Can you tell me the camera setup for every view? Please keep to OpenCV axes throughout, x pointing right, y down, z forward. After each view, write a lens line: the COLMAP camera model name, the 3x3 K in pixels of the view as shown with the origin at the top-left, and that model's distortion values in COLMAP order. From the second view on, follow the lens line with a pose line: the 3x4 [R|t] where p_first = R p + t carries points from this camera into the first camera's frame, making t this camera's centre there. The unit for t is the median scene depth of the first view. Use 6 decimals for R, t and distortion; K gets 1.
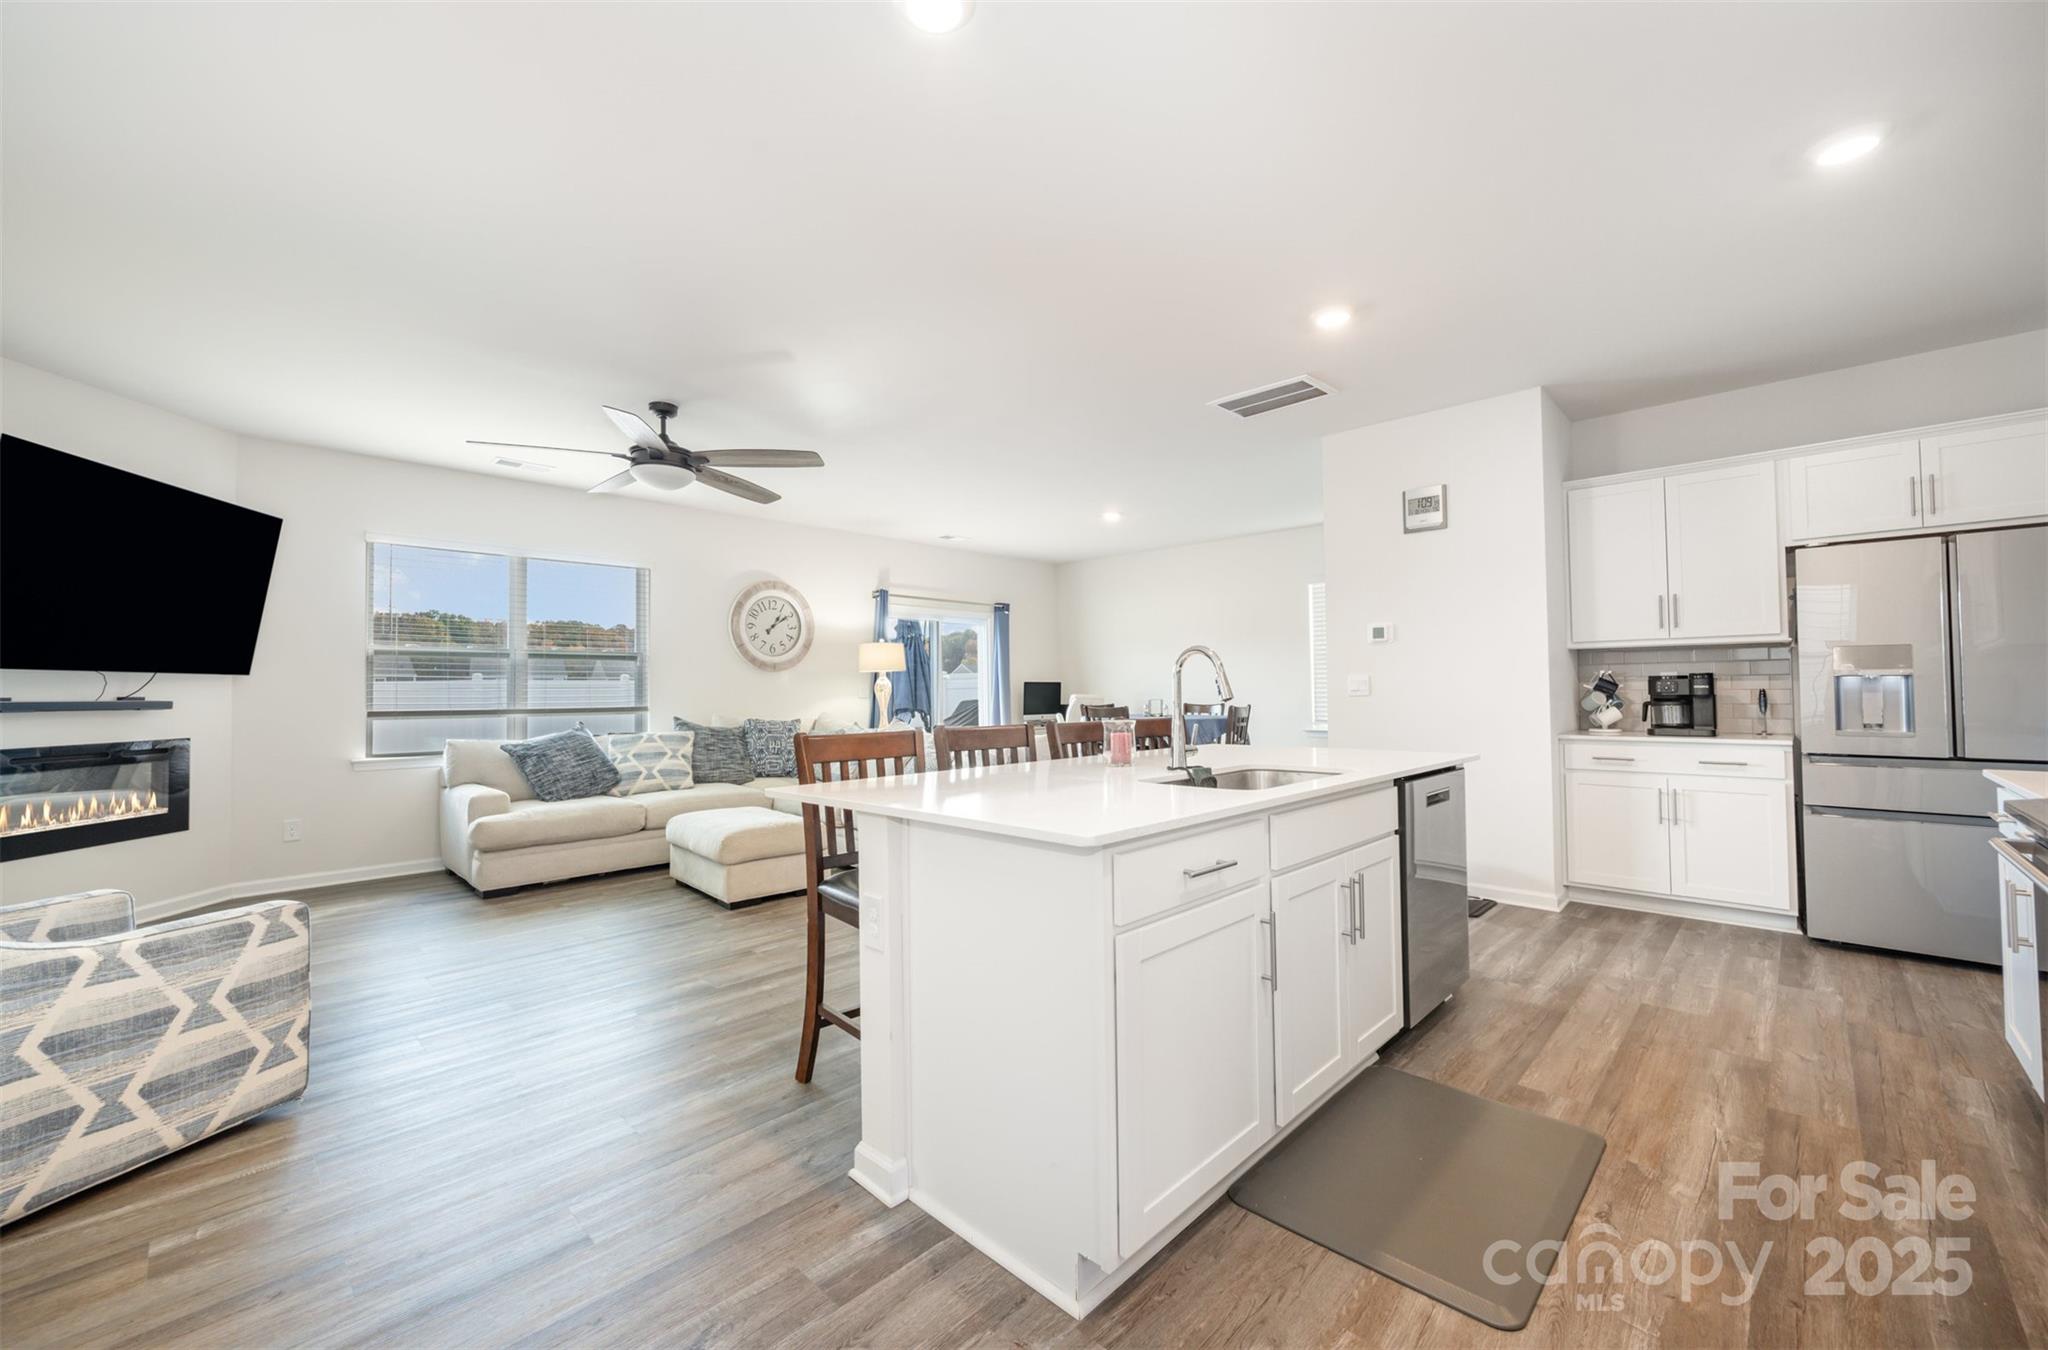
lens RADIAL K [[809.5, 0, 1009.3], [0, 809.5, 671.2], [0, 0, 1]] dist [0.000132, 0.000032]
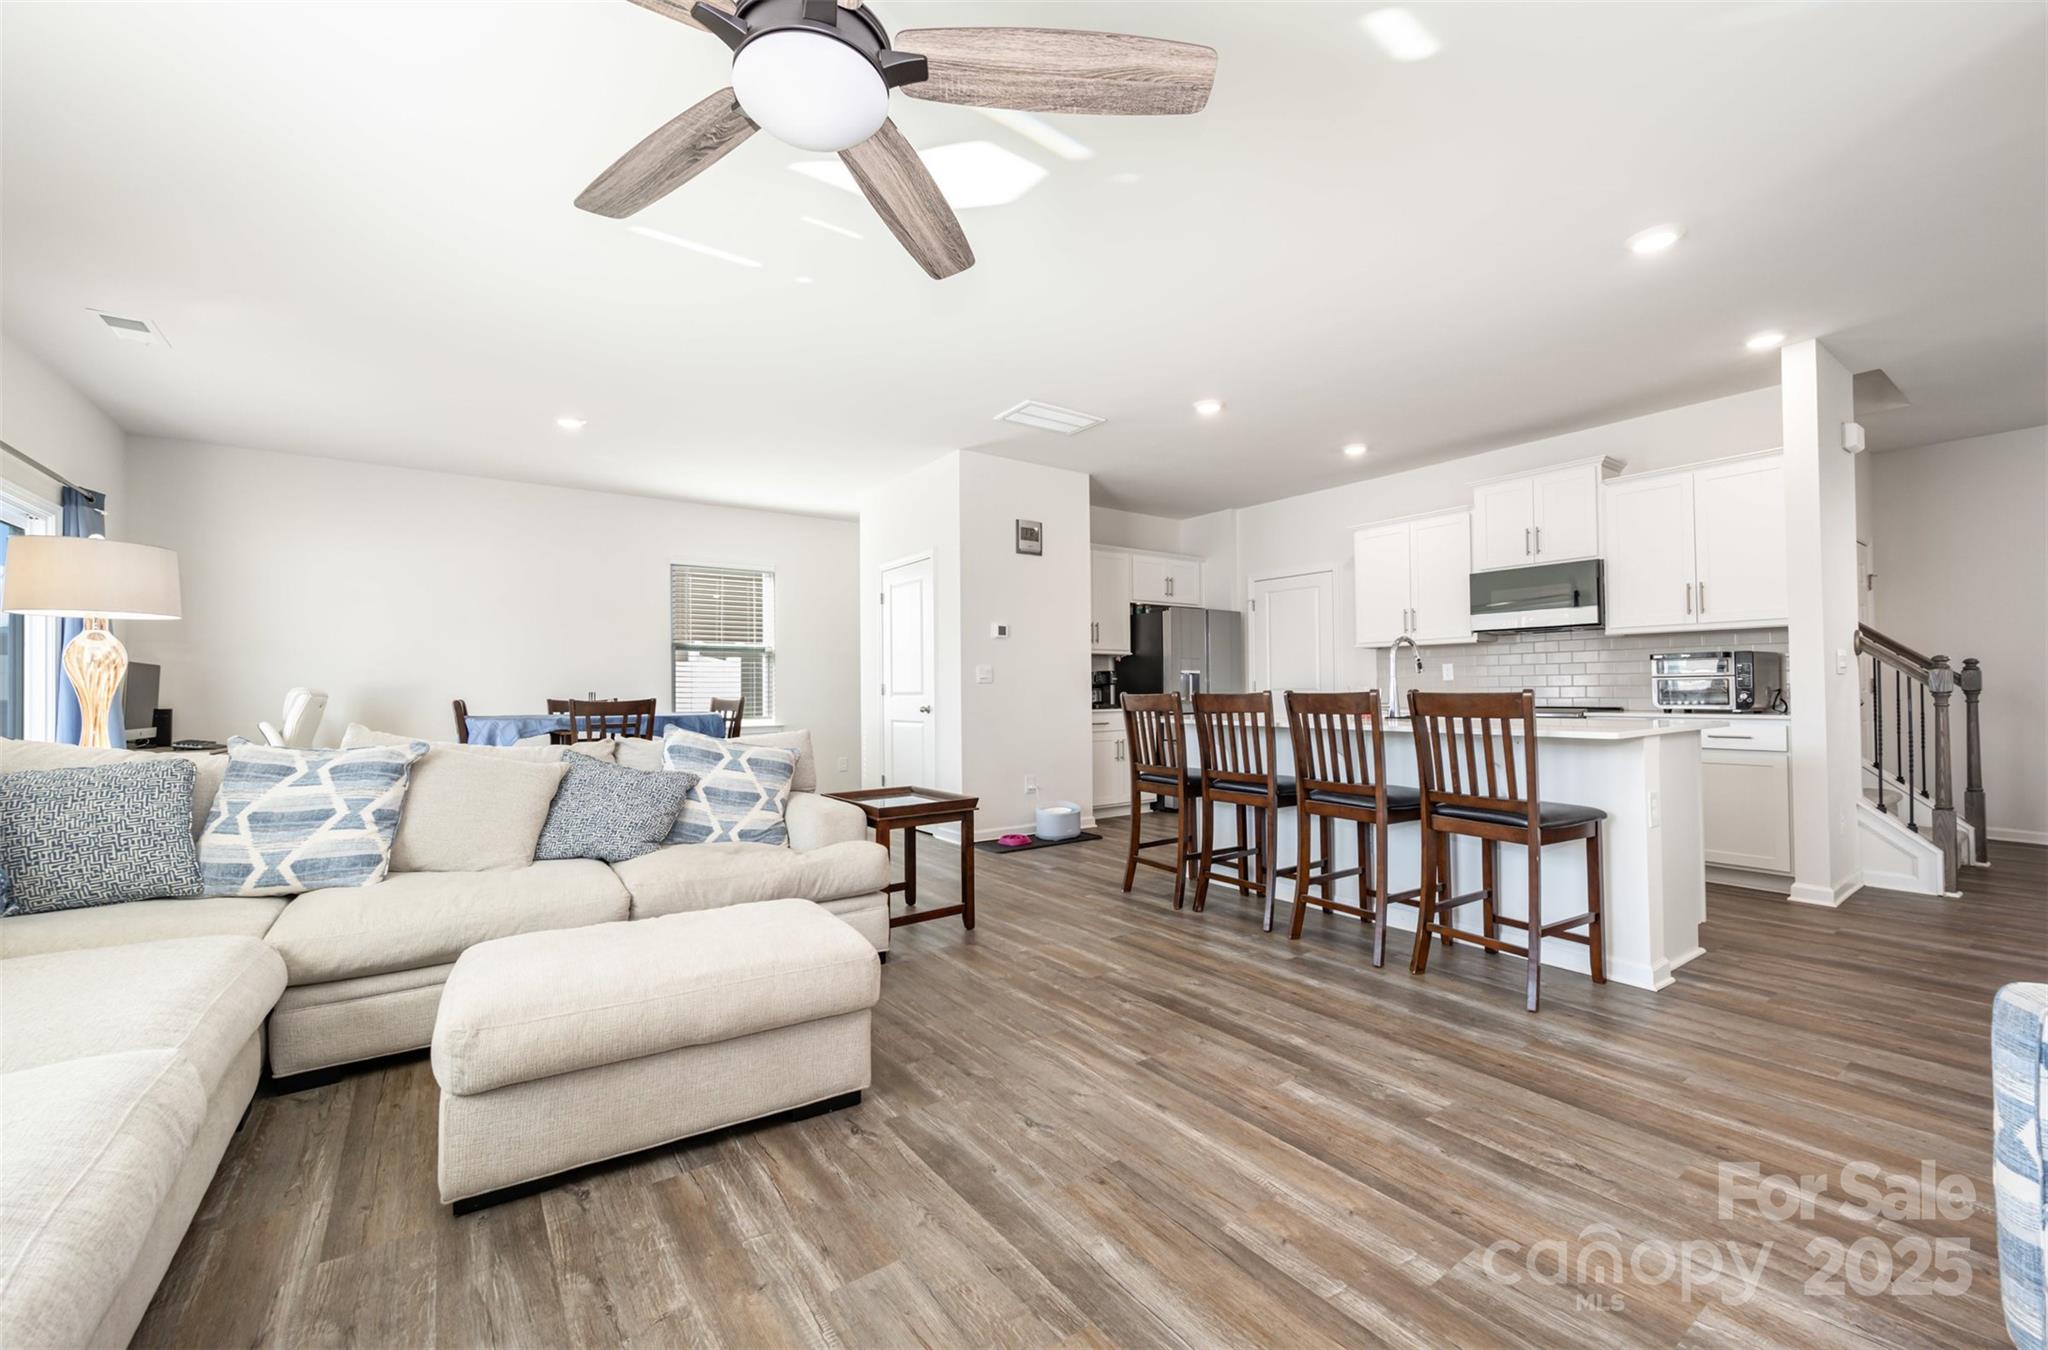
lens RADIAL K [[824.9, 0, 1029.3], [0, 824.9, 675.3], [0, 0, 1]] dist [0.000698, 0.000073]
pose [[0.166588, 0.025786, 0.985689, -0.975042], [-0.018039, 0.999570, -0.023100, 0.061452], [-0.985862, -0.013933, 0.166981, 0.986281]]
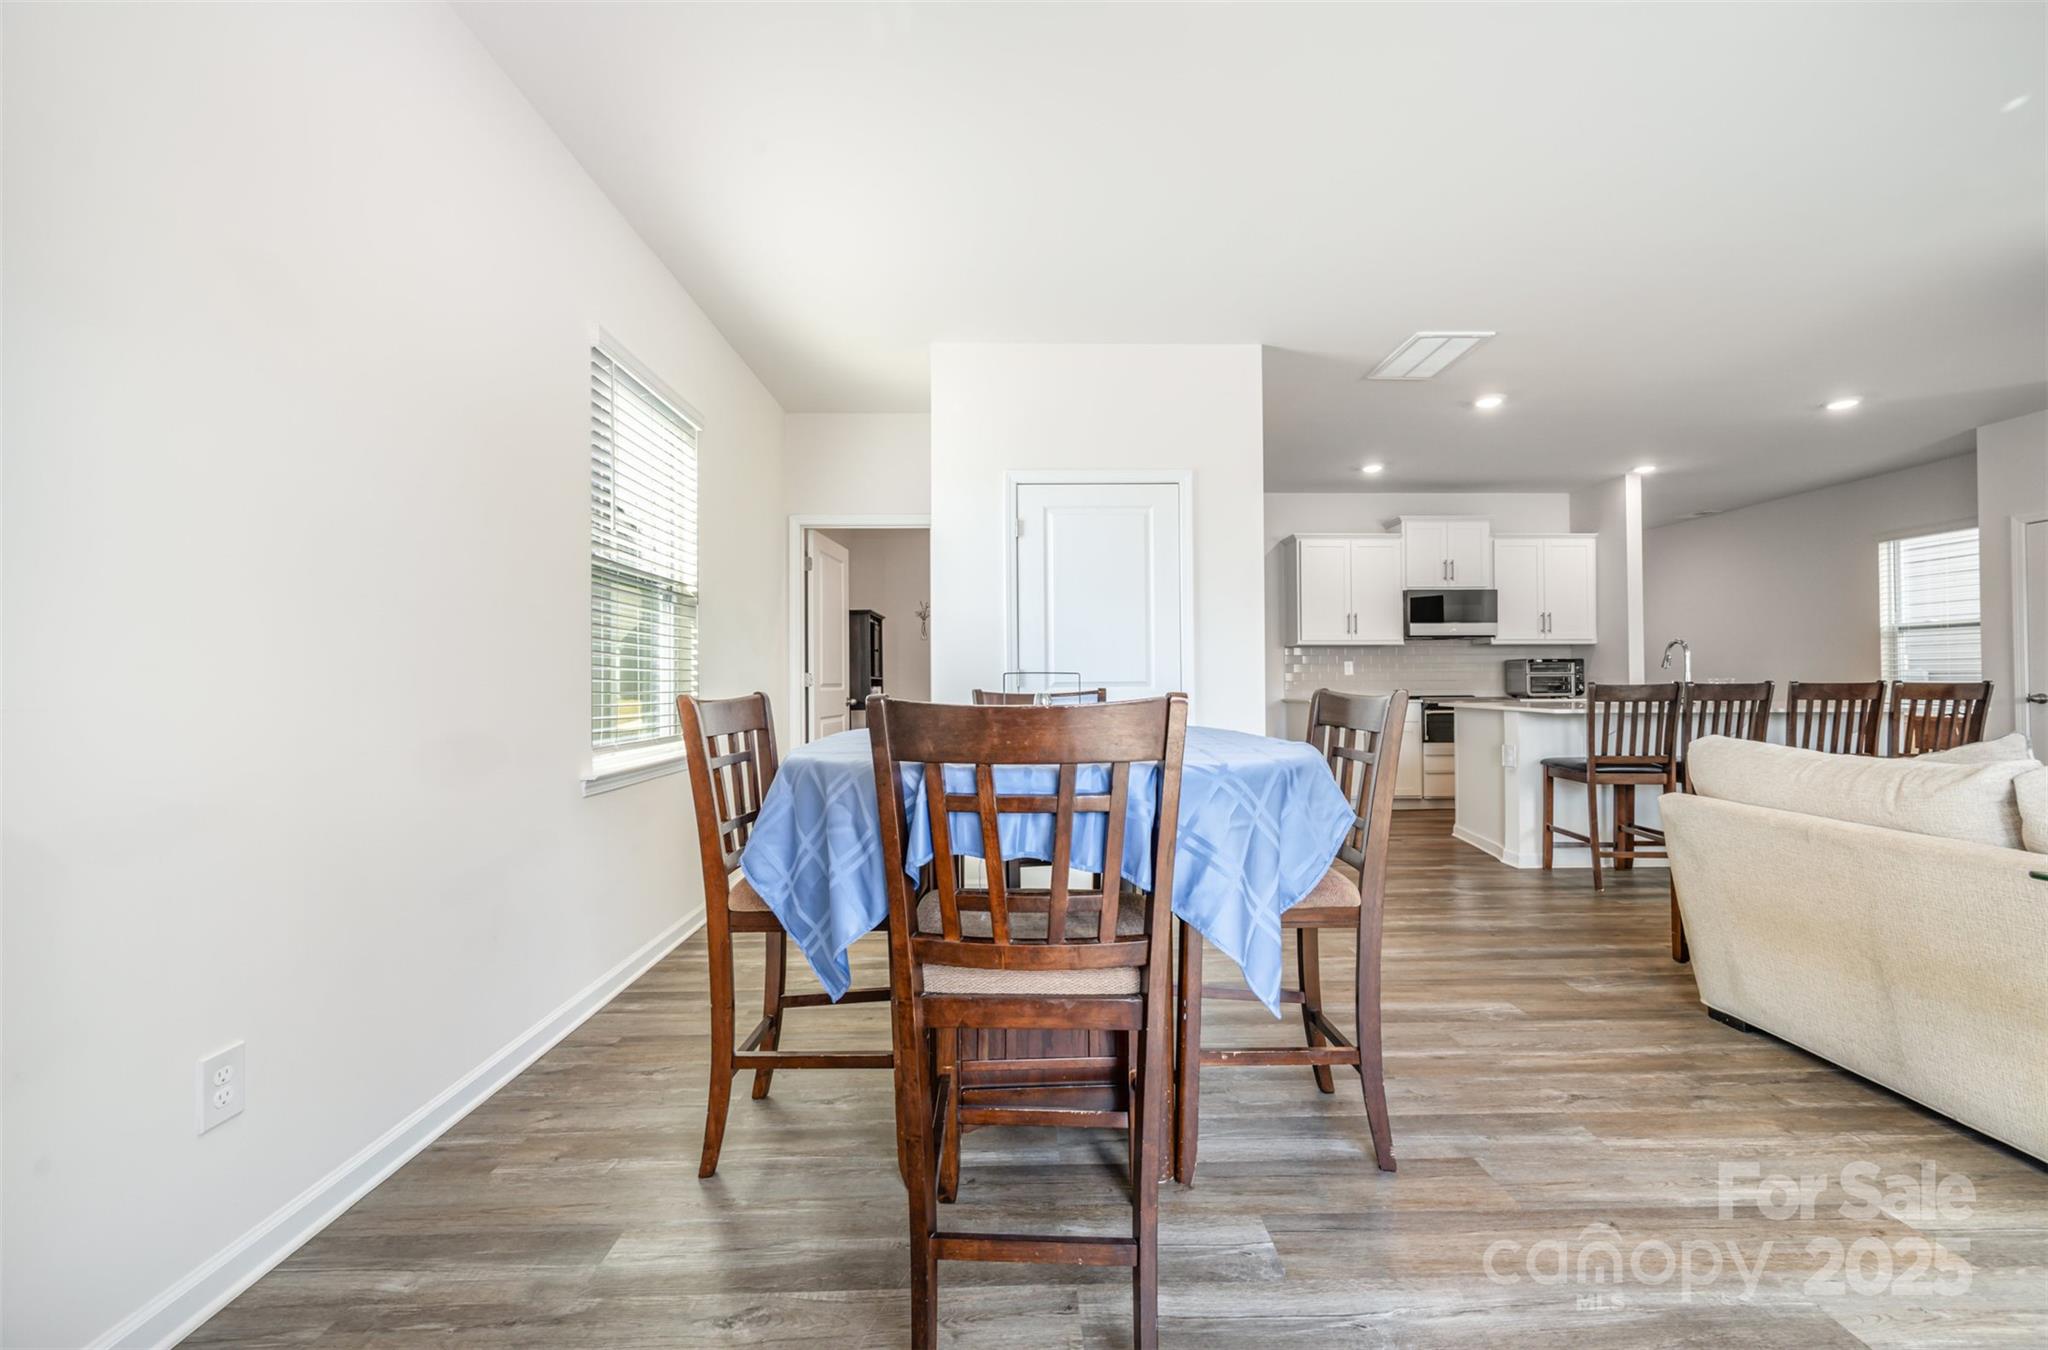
lens RADIAL K [[824.9, 0, 1029.3], [0, 824.9, 675.3], [0, 0, 1]] dist [0.000698, 0.000073]
pose [[-0.731344, 0.020436, 0.681703, 0.010247], [-0.005625, 0.999336, -0.035992, 0.093883], [-0.681986, -0.030157, -0.730744, 2.417204]]
